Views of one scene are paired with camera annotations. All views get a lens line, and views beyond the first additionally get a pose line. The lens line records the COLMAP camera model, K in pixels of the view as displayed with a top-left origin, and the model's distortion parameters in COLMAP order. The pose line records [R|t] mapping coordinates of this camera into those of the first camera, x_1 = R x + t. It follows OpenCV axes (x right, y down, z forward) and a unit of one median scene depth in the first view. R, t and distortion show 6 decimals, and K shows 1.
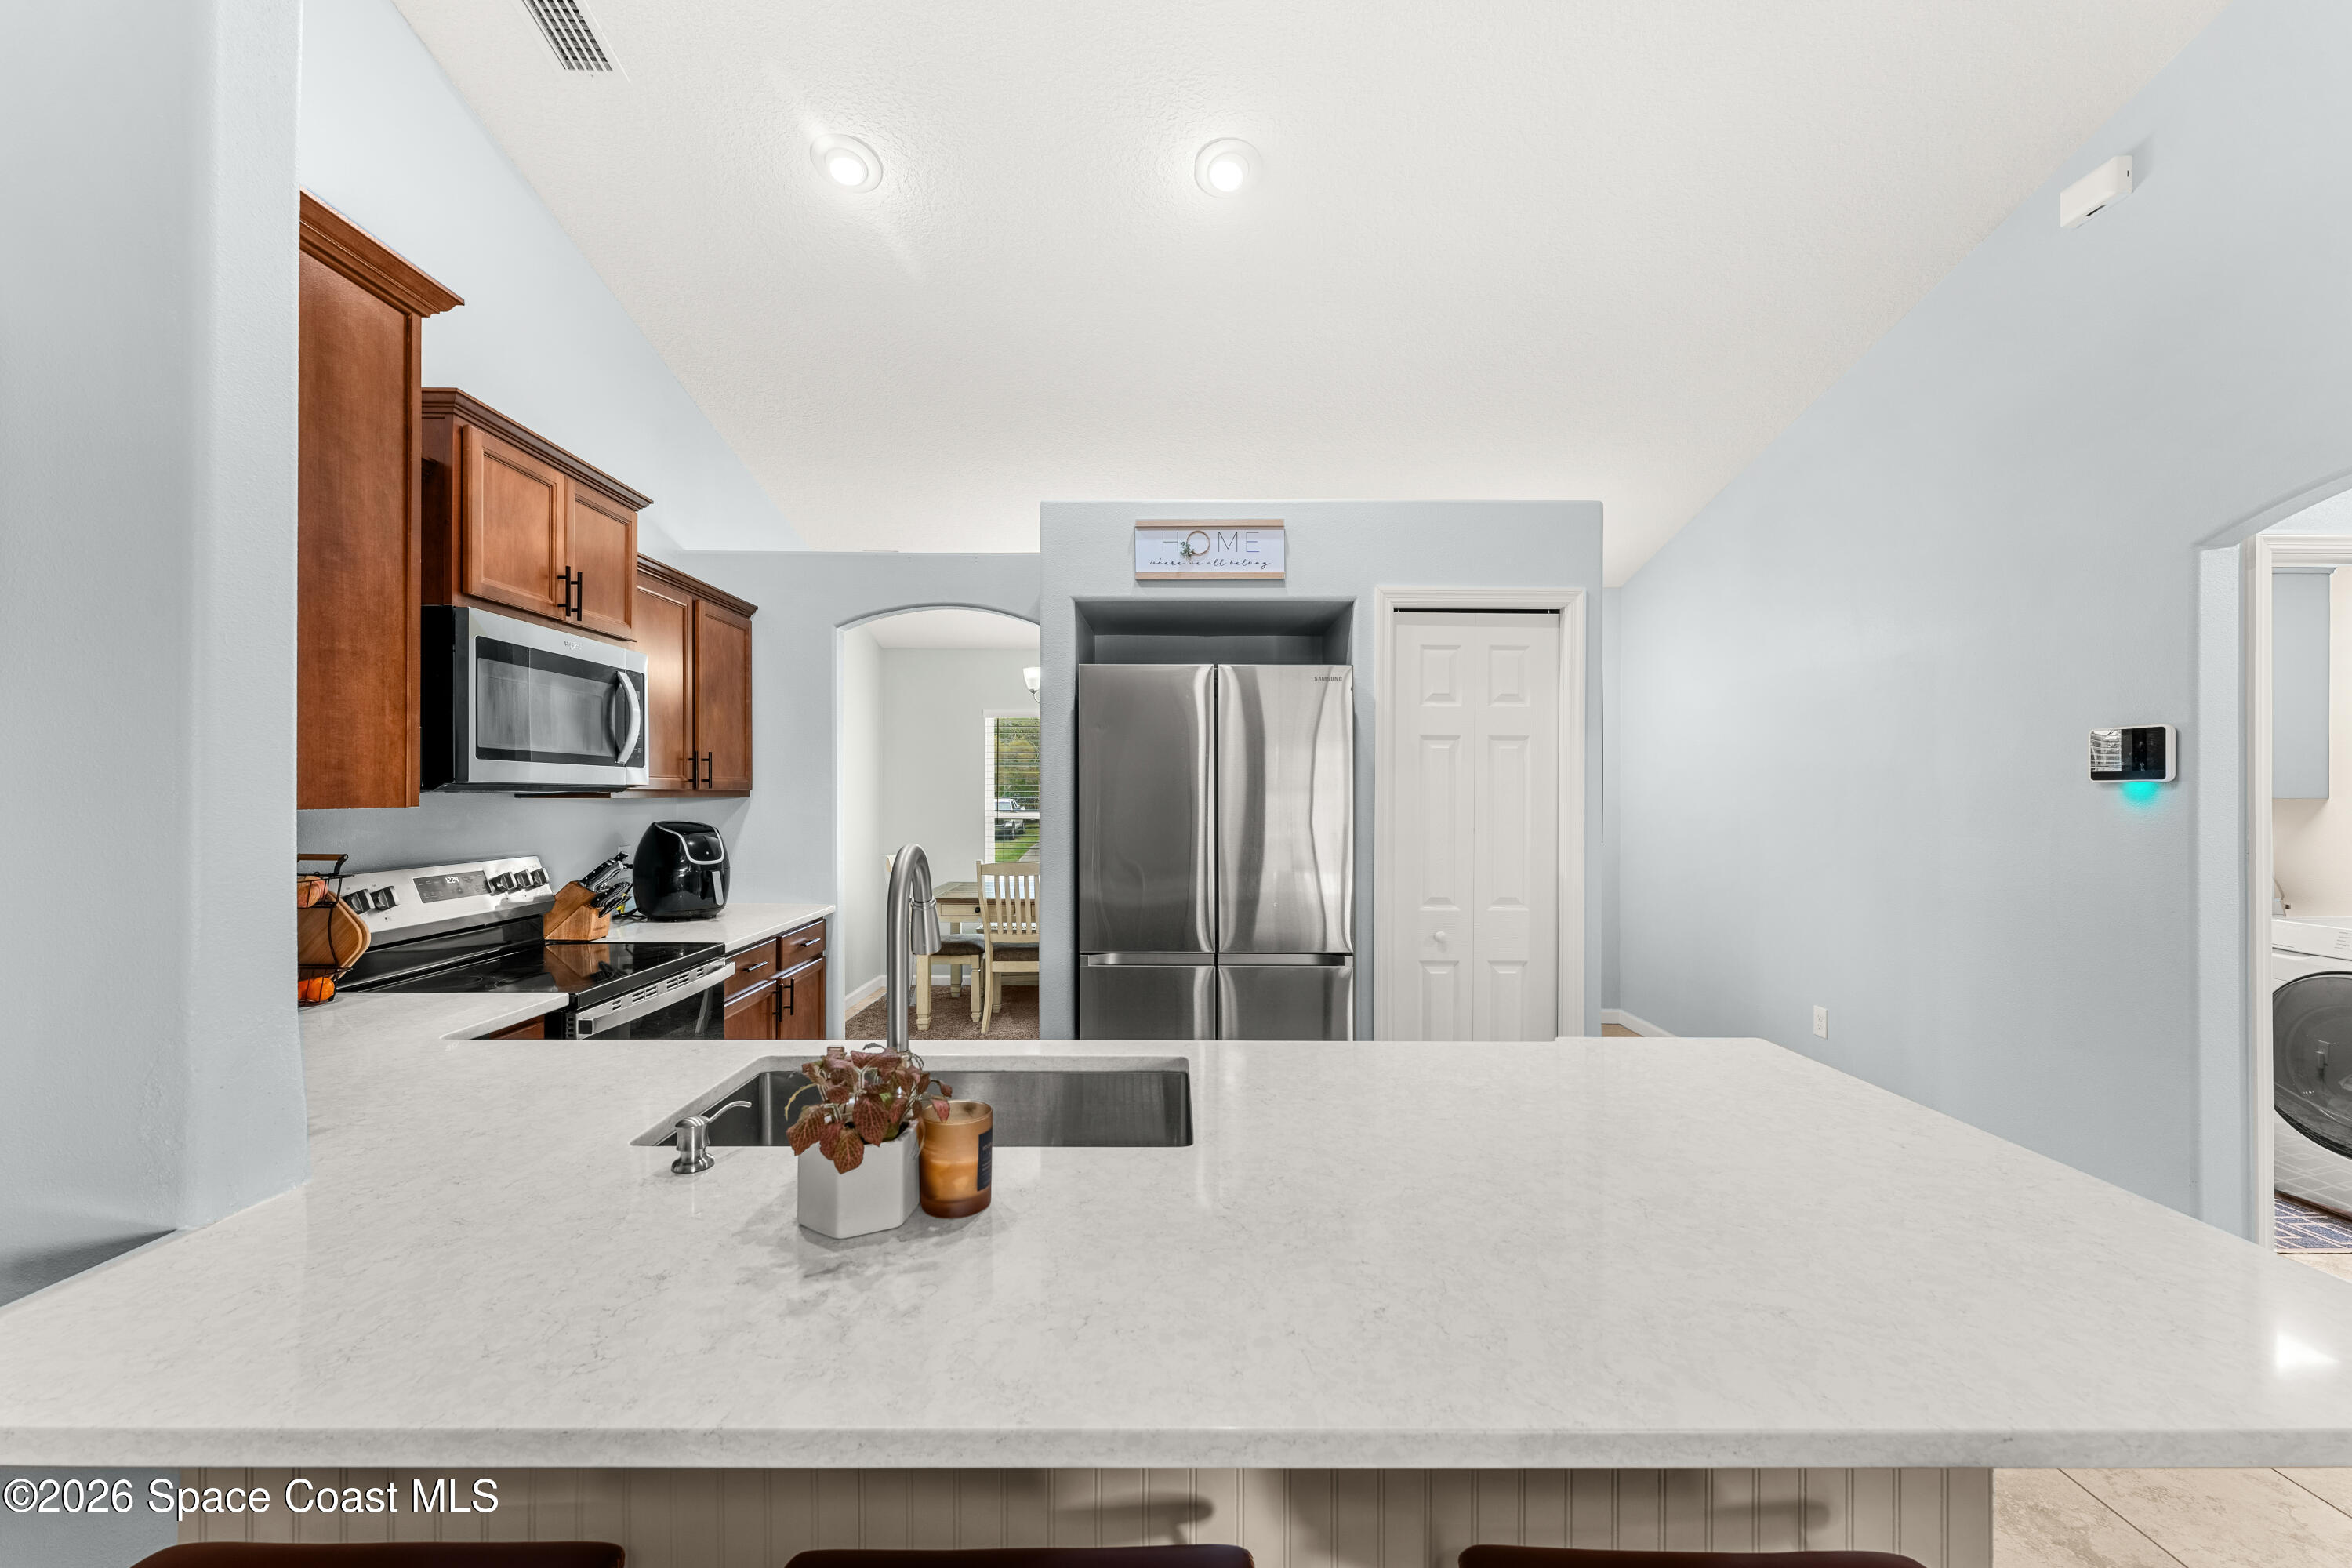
lens RADIAL K [[942.2, 0, 1164.6], [0, 942.2, 791.3], [0, 0, 1]] dist [0.002268, -0.000680]
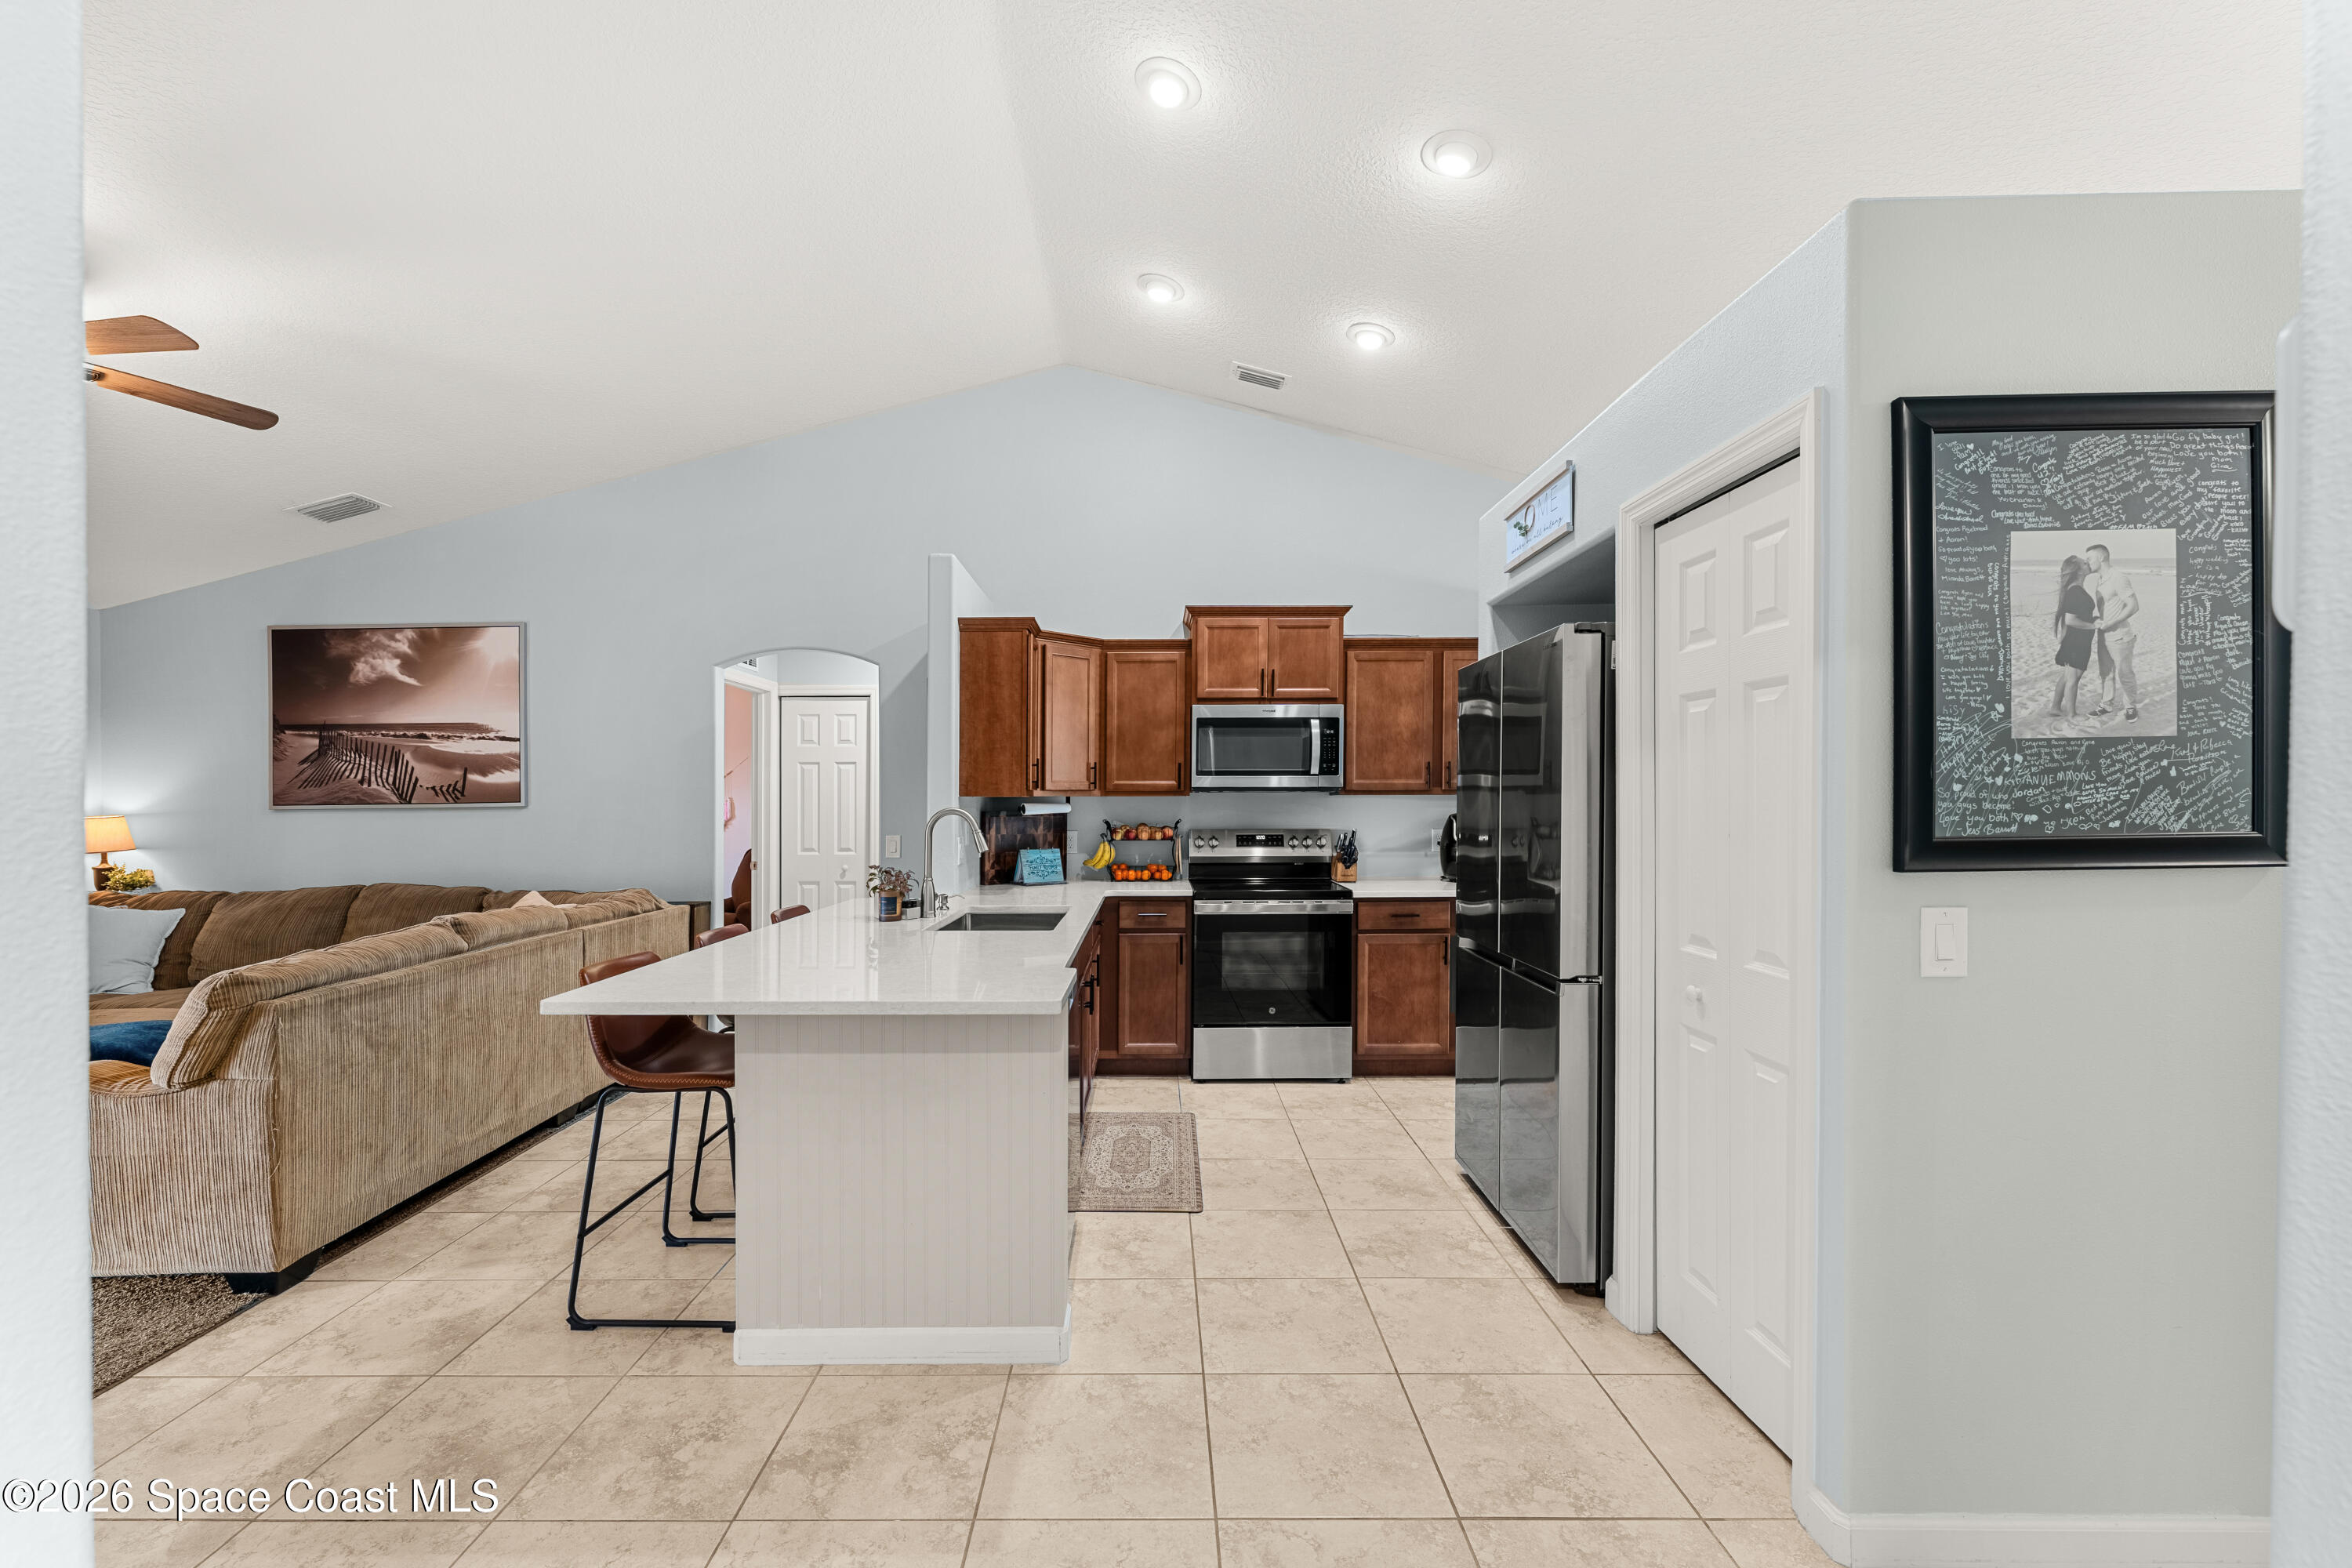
lens RADIAL K [[942.2, 0, 1161.0], [0, 942.2, 797.1], [0, 0, 1]] dist [0.002268, -0.000680]
pose [[0.017938, -0.007134, -0.999814, 0.970616], [0.003015, 0.999970, -0.007081, 0.018779], [0.999835, -0.002887, 0.017959, 0.621135]]
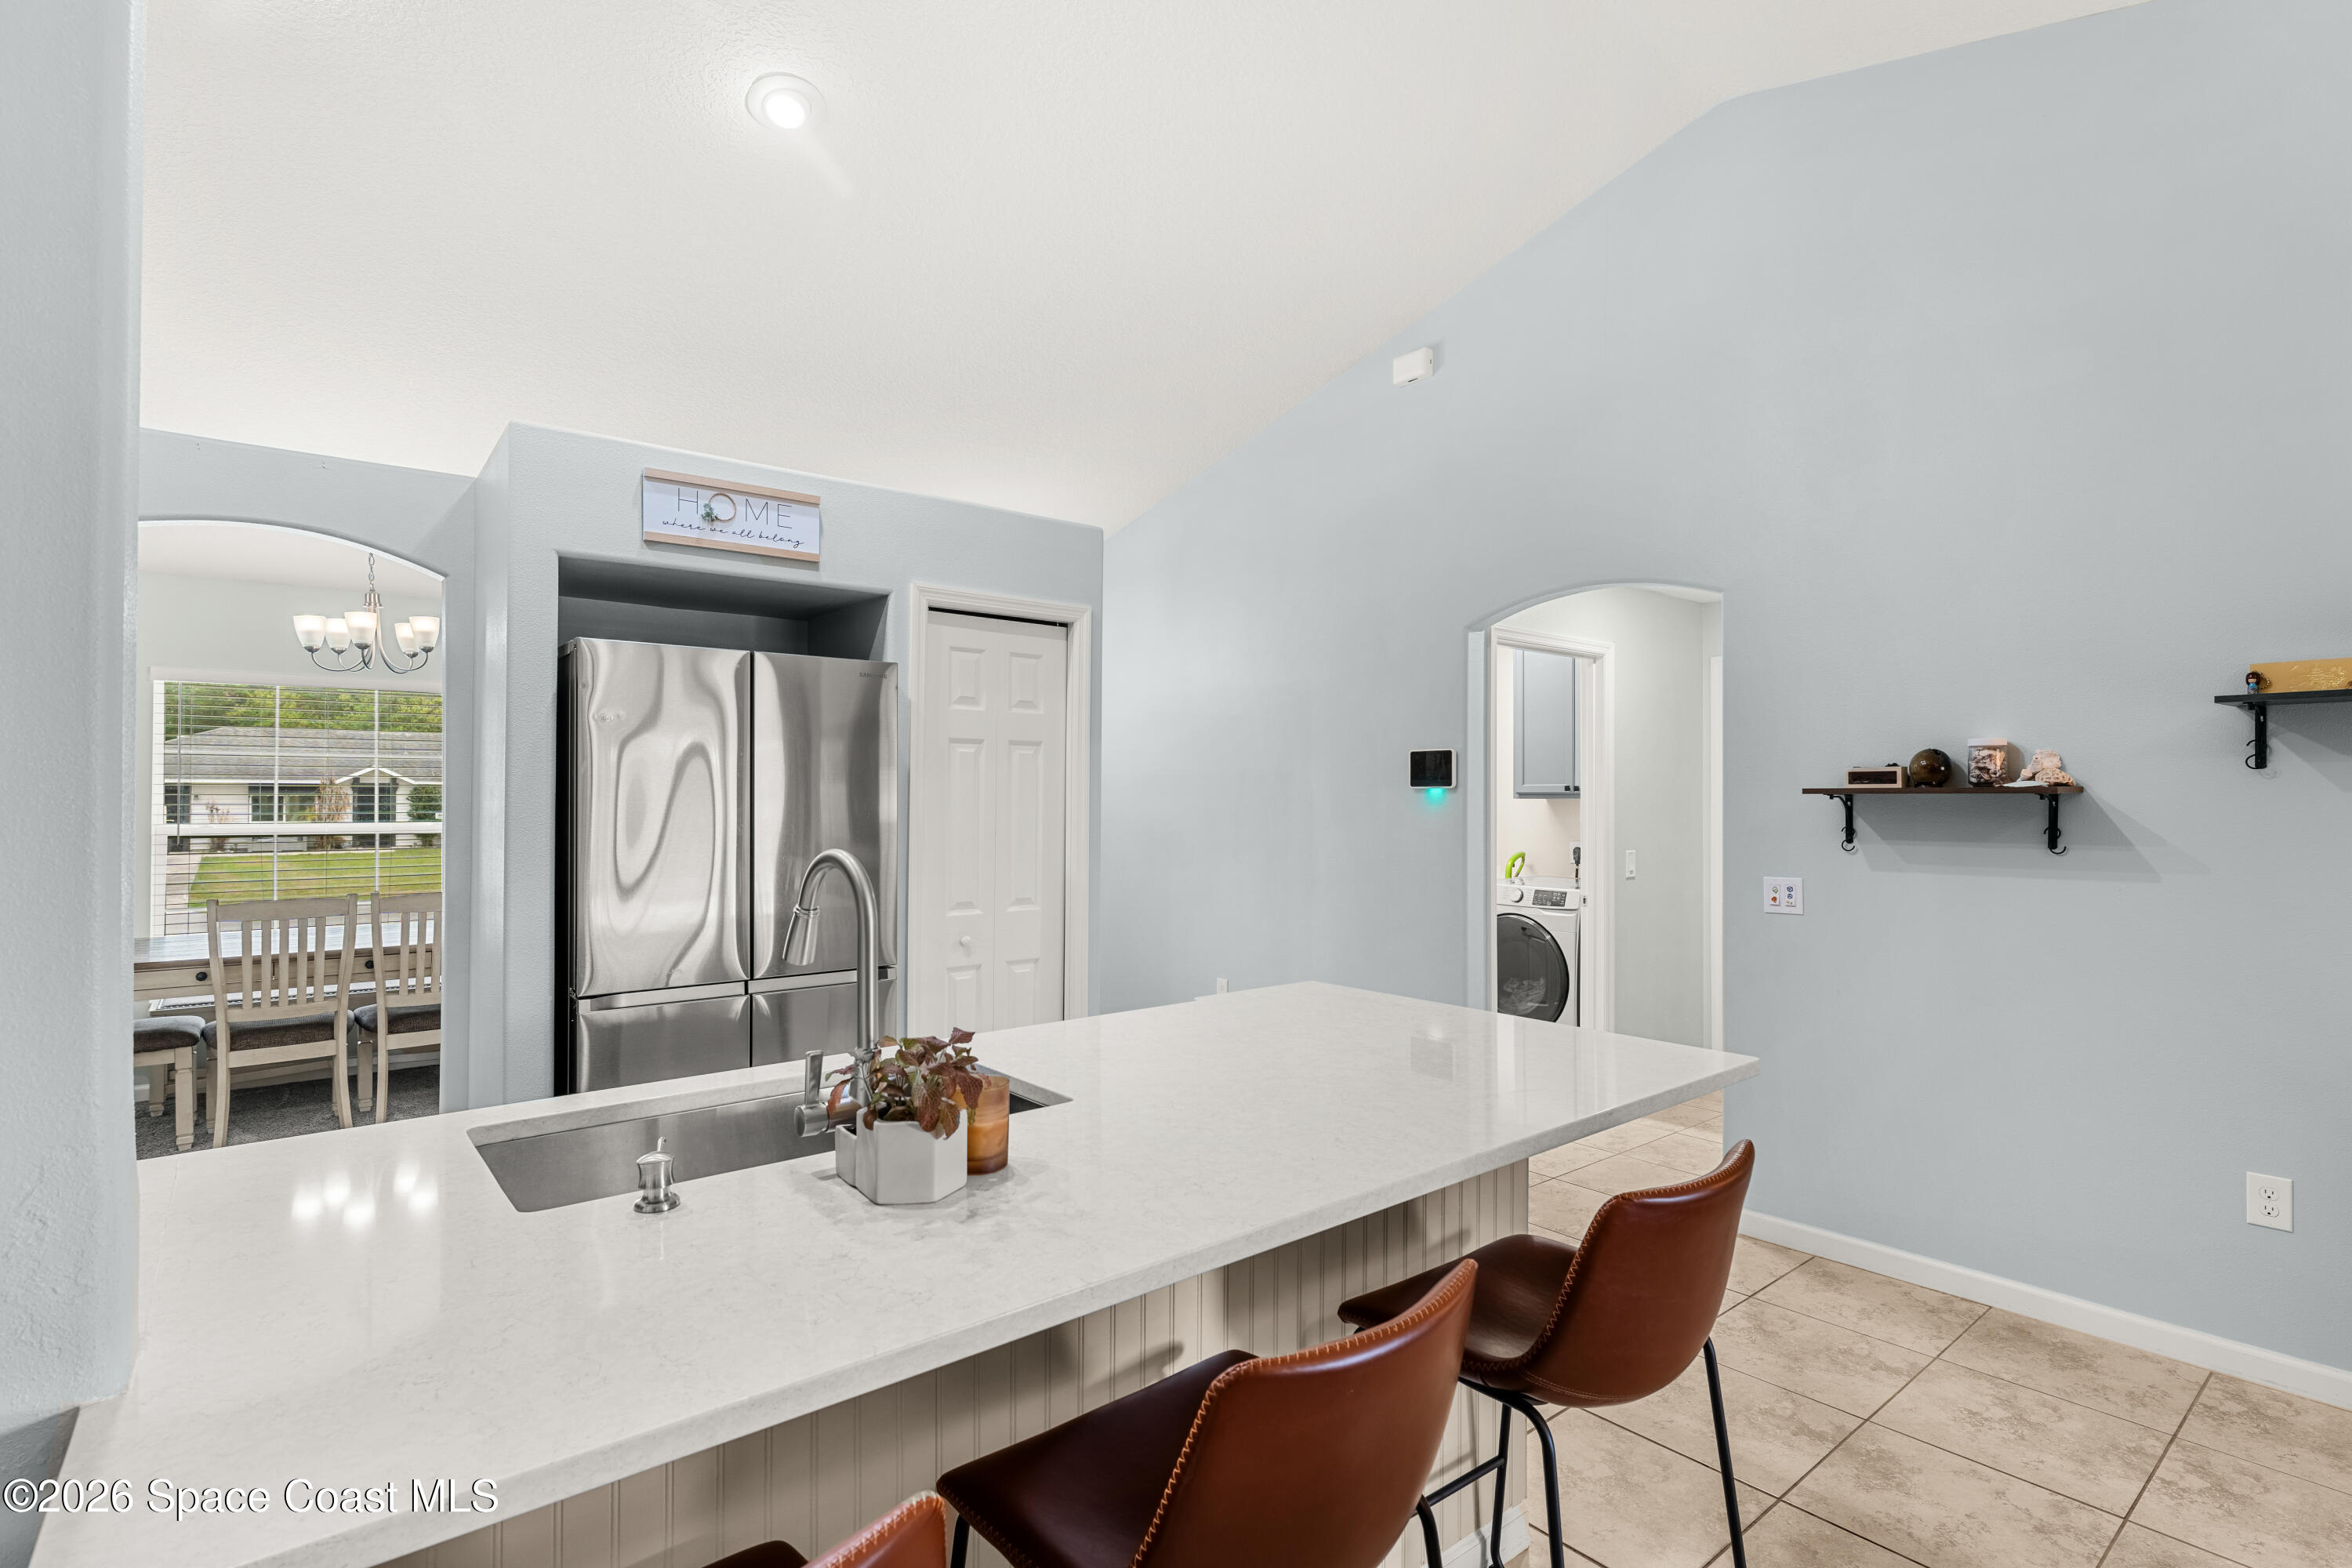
lens RADIAL K [[1132.6, 0, 1175.6], [0, 1132.6, 792.2], [0, 0, 1]] dist [-0.000400, 0.000549]
pose [[0.773169, 0.000141, 0.634200, -0.300811], [0.000884, 0.999999, -0.001299, -0.001333], [-0.634199, 0.001565, 0.773168, -0.064494]]
